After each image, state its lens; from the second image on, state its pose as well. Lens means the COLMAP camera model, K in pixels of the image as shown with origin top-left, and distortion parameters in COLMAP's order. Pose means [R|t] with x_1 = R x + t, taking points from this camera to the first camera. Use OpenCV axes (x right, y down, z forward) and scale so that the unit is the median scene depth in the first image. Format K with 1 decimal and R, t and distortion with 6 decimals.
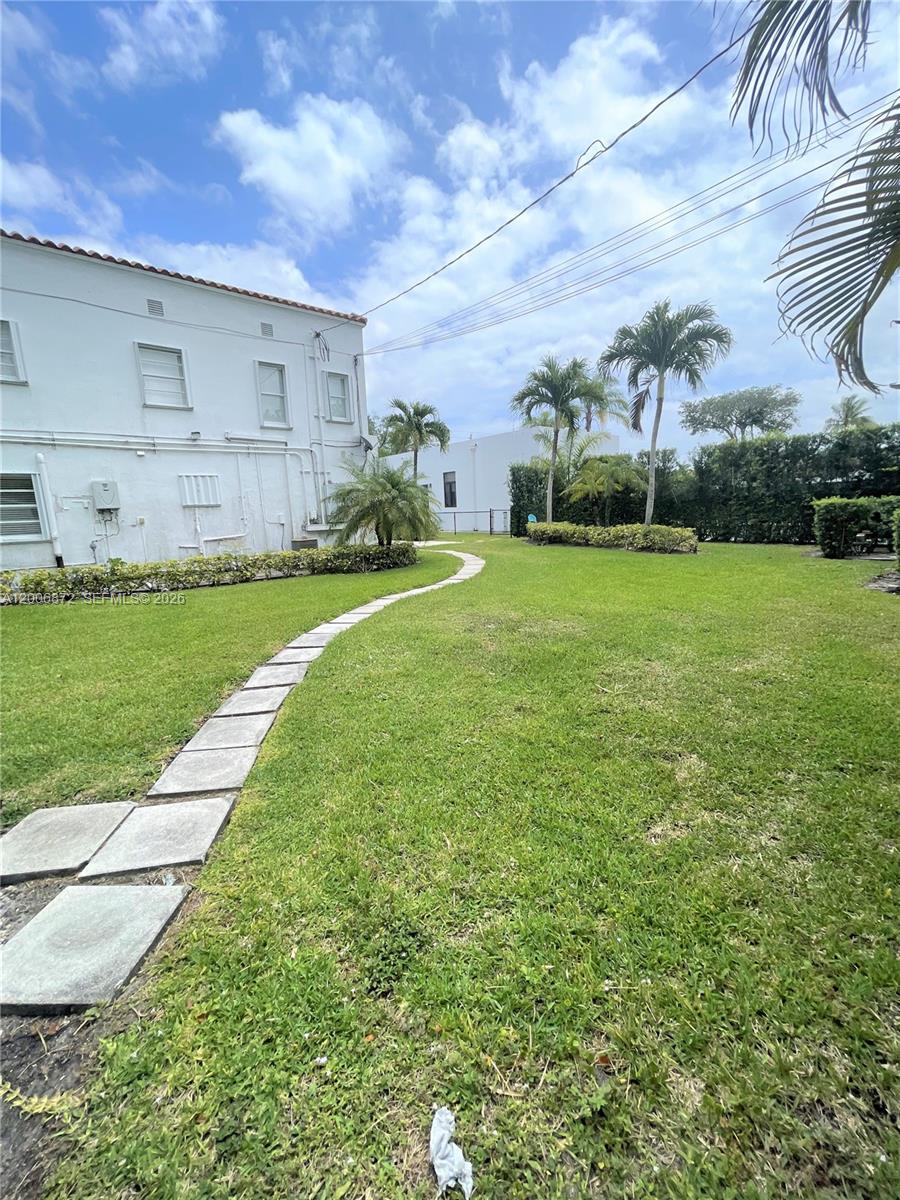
lens RADIAL K [[477.4, 0, 452.4], [0, 477.4, 590.2], [0, 0, 1]] dist [-0.006754, 0.000895]
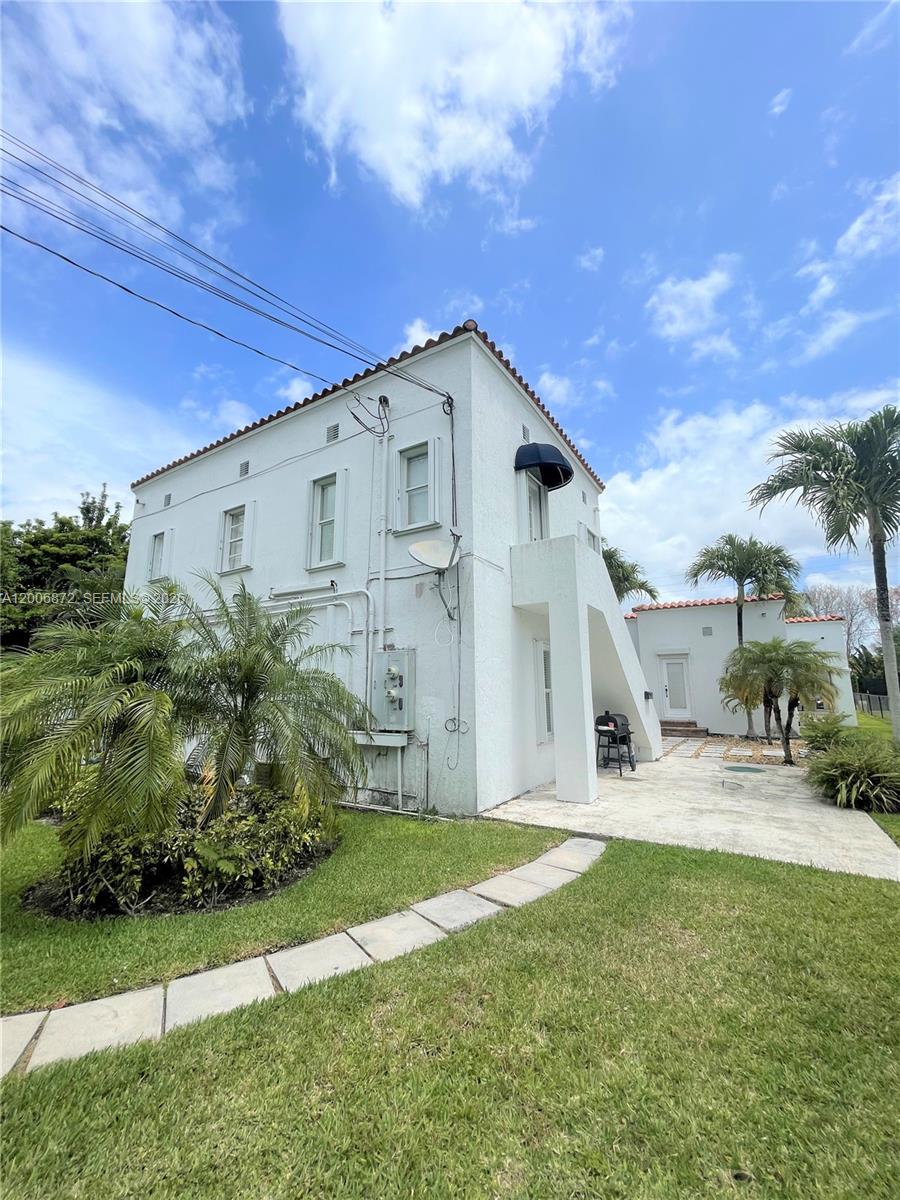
lens RADIAL K [[477.4, 0, 452.4], [0, 477.4, 590.2], [0, 0, 1]] dist [-0.006754, 0.000895]
pose [[0.297219, -0.160556, -0.941213, 0.331310], [-0.178263, 0.959097, -0.219899, -0.247590], [0.938021, 0.233141, 0.256441, 1.229554]]
